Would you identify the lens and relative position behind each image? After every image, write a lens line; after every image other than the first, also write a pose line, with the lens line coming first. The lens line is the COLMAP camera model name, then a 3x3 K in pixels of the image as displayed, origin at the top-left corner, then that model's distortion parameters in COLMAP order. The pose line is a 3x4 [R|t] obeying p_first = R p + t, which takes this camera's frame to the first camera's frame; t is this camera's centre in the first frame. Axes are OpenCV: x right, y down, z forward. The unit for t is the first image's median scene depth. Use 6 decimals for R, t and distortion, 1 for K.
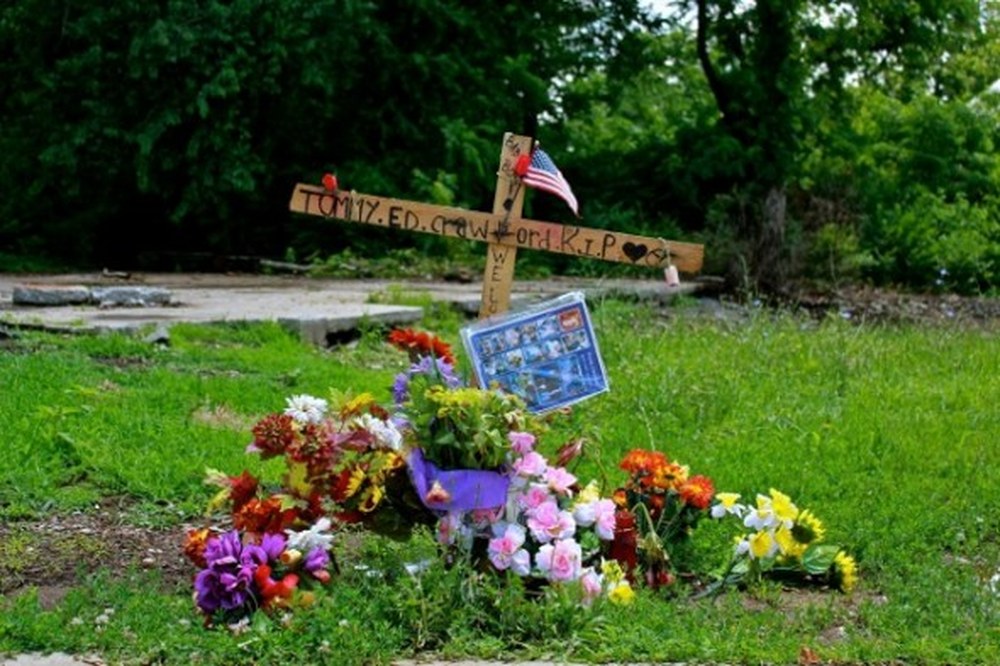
lens RADIAL K [[1376.8, 0, 494.7], [0, 1376.8, 323.2], [0, 0, 1]] dist [-0.058083, 0.000000]
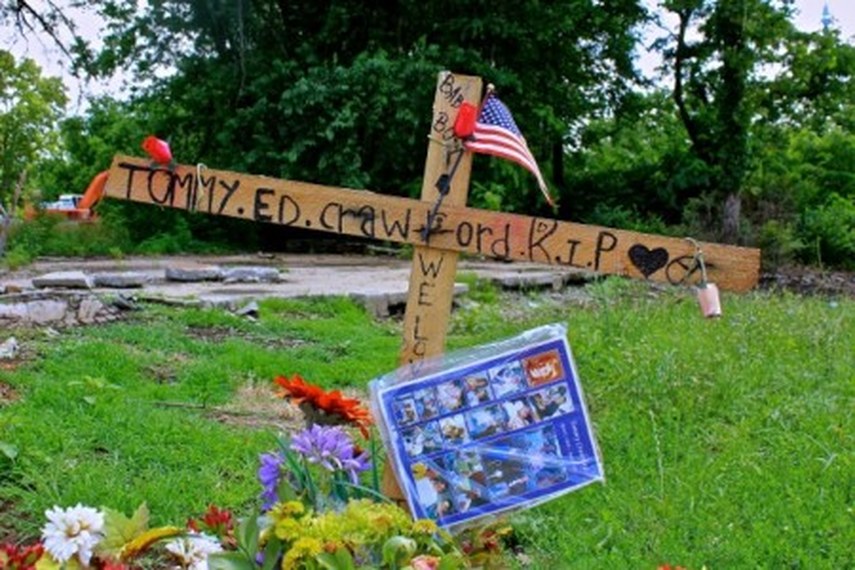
lens RADIAL K [[904.3, 0, 433.5], [0, 904.3, 281.6], [0, 0, 1]] dist [-0.097847, 0.000000]
pose [[0.993557, 0.005129, -0.113218, 0.017482], [-0.005650, 0.999975, -0.004286, -0.013494], [0.113193, 0.004898, 0.993561, 0.198410]]
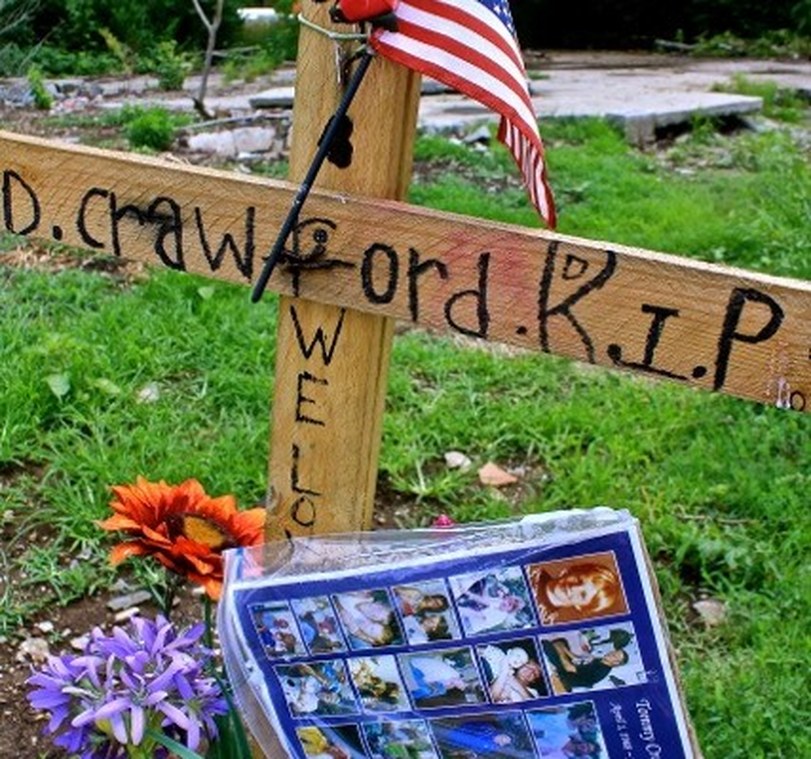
lens RADIAL K [[980.5, 0, 405.7], [0, 980.5, 382.8], [0, 0, 1]] dist [-0.125543, 0.000000]
pose [[0.904876, 0.116734, -0.409356, 0.032824], [0.011510, 0.954602, 0.297662, -0.032492], [0.425520, -0.274059, 0.862453, 0.283259]]
